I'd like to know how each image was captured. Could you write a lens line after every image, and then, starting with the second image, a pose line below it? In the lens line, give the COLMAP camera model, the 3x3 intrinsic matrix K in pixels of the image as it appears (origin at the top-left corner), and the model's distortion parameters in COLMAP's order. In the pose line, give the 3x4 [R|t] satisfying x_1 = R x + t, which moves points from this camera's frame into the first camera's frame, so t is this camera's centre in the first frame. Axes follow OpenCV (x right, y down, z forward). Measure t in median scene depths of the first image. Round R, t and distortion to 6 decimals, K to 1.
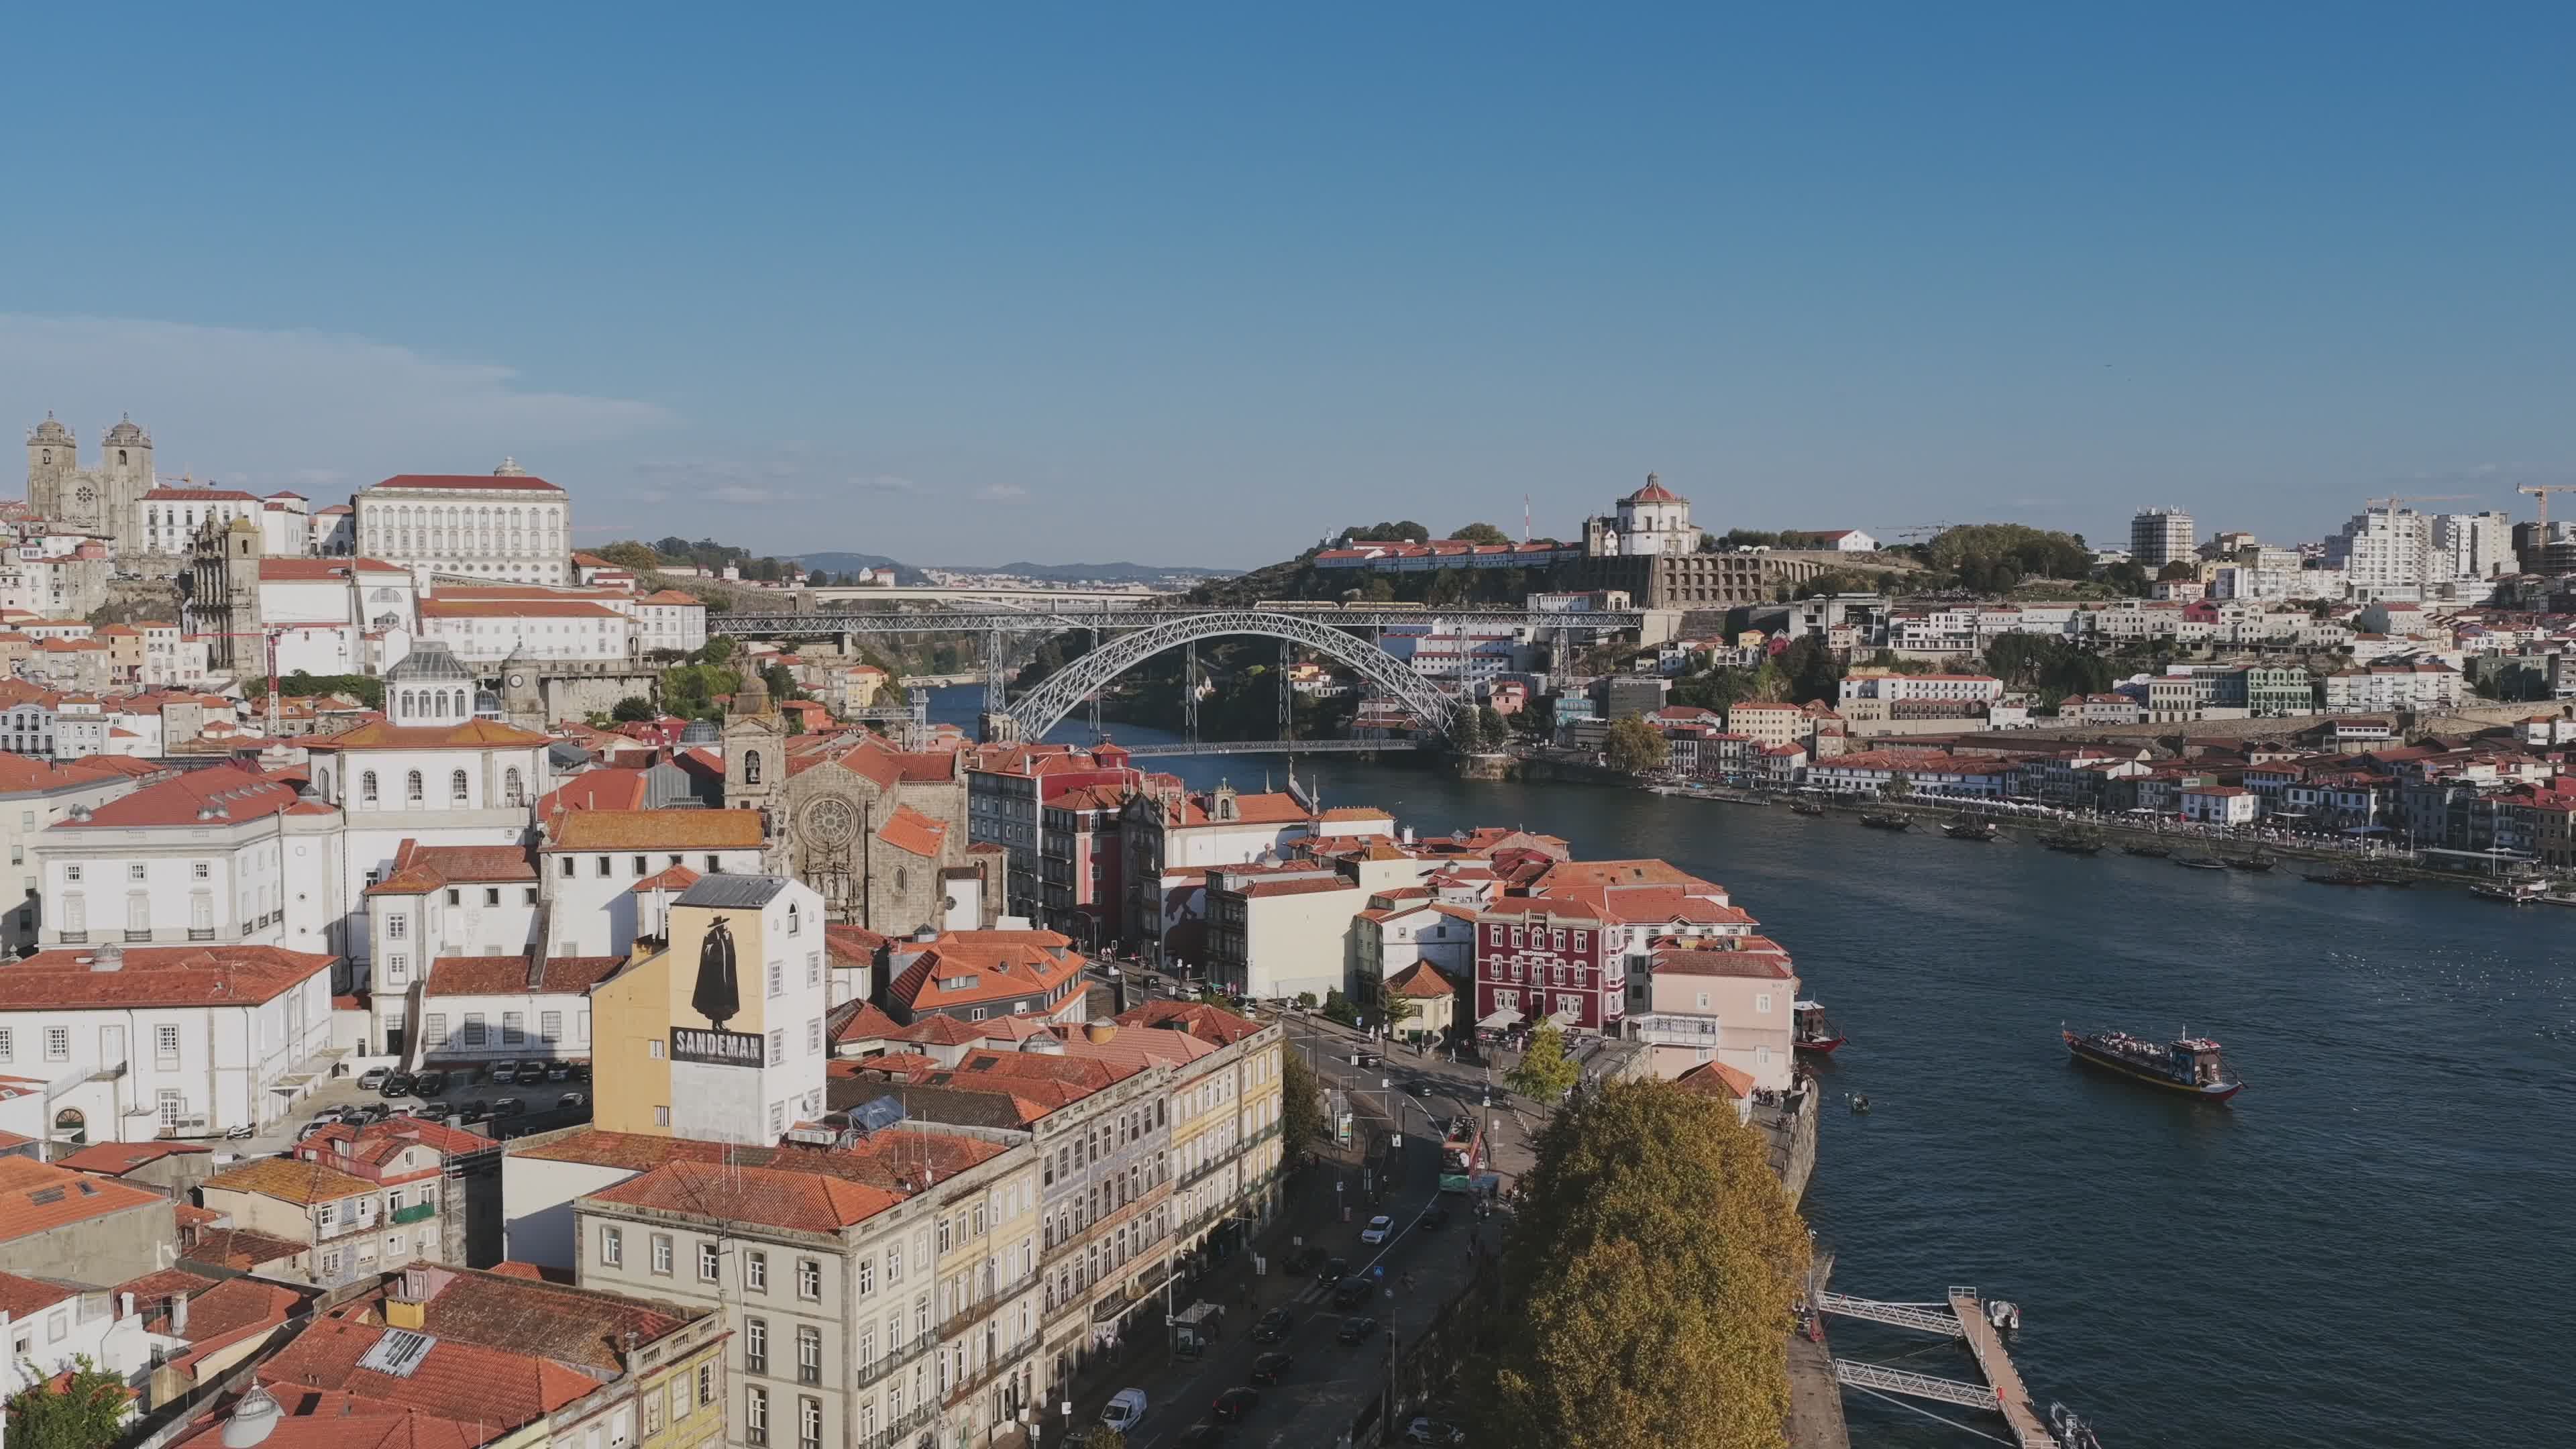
lens RADIAL K [[2209.8, 0, 1281.4], [0, 2209.8, 722.3], [0, 0, 1]] dist [-0.012392, 0.054466]
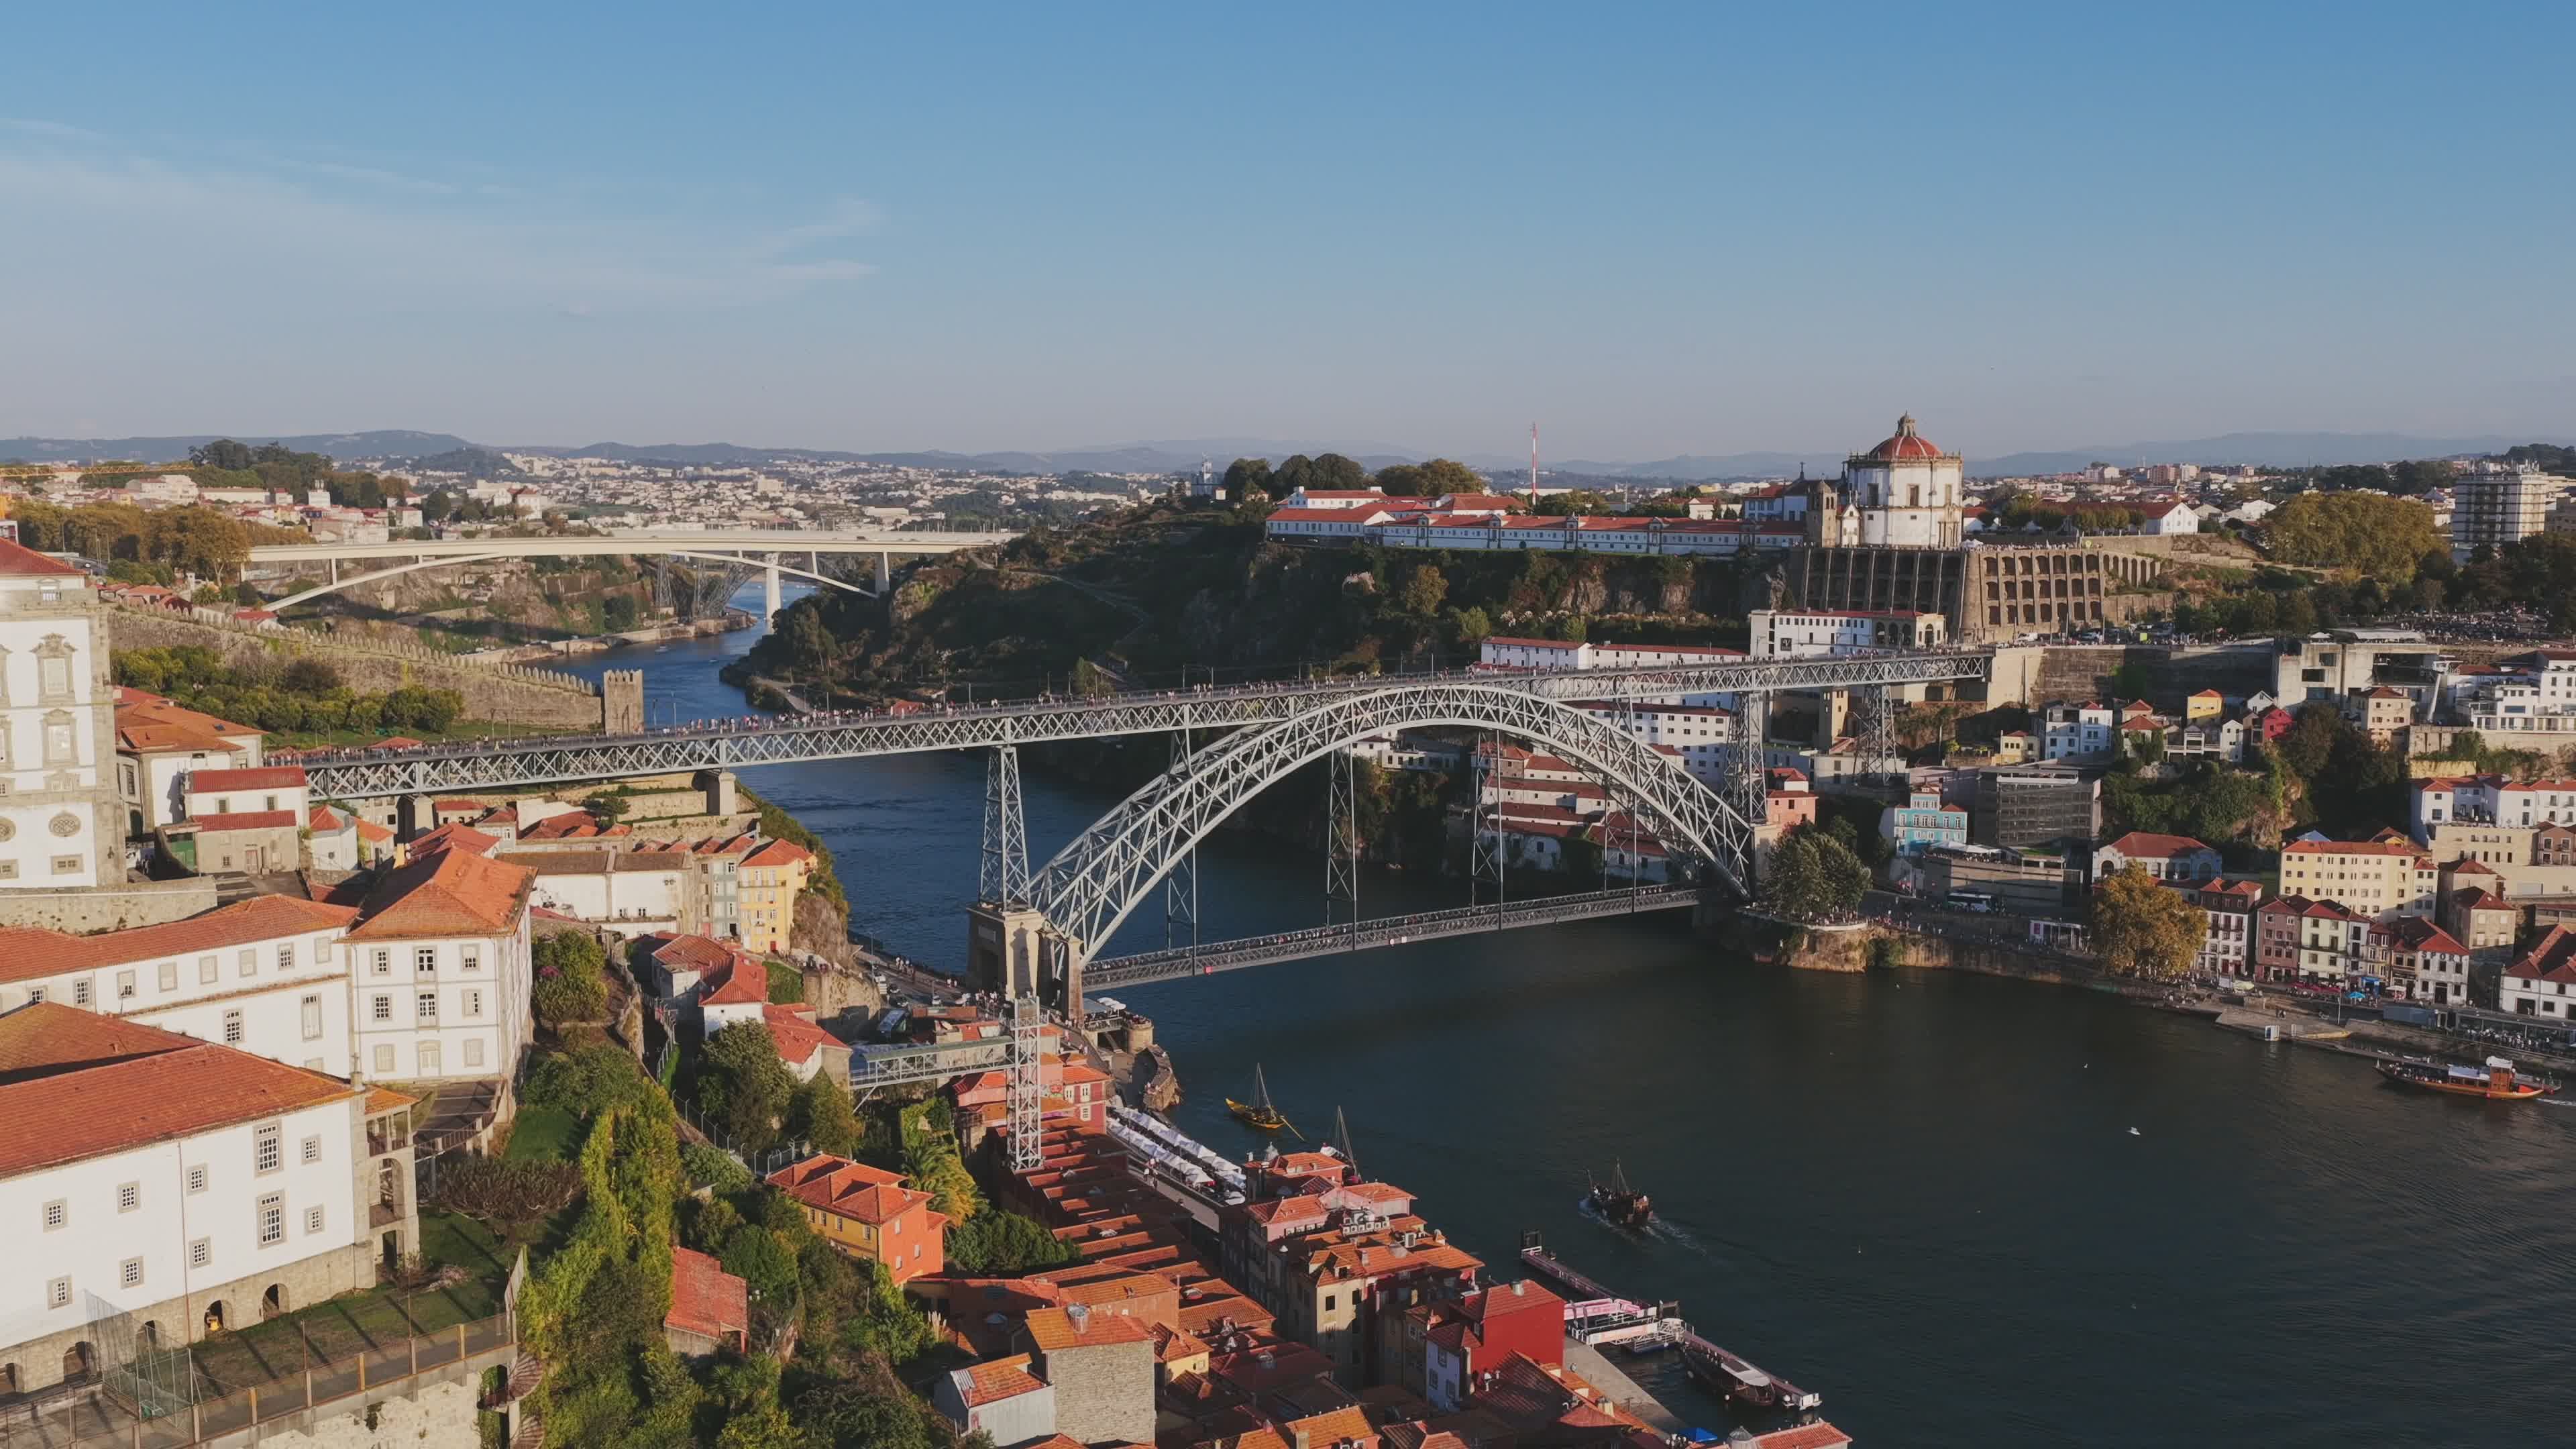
lens RADIAL K [[2209.8, 0, 1288.5], [0, 2209.8, 708.2], [0, 0, 1]] dist [-0.012392, 0.054466]
pose [[0.982565, -0.016613, 0.185177, -0.138152], [0.007513, 0.998734, 0.049733, -0.064721], [-0.185769, -0.047475, 0.981446, 0.421227]]
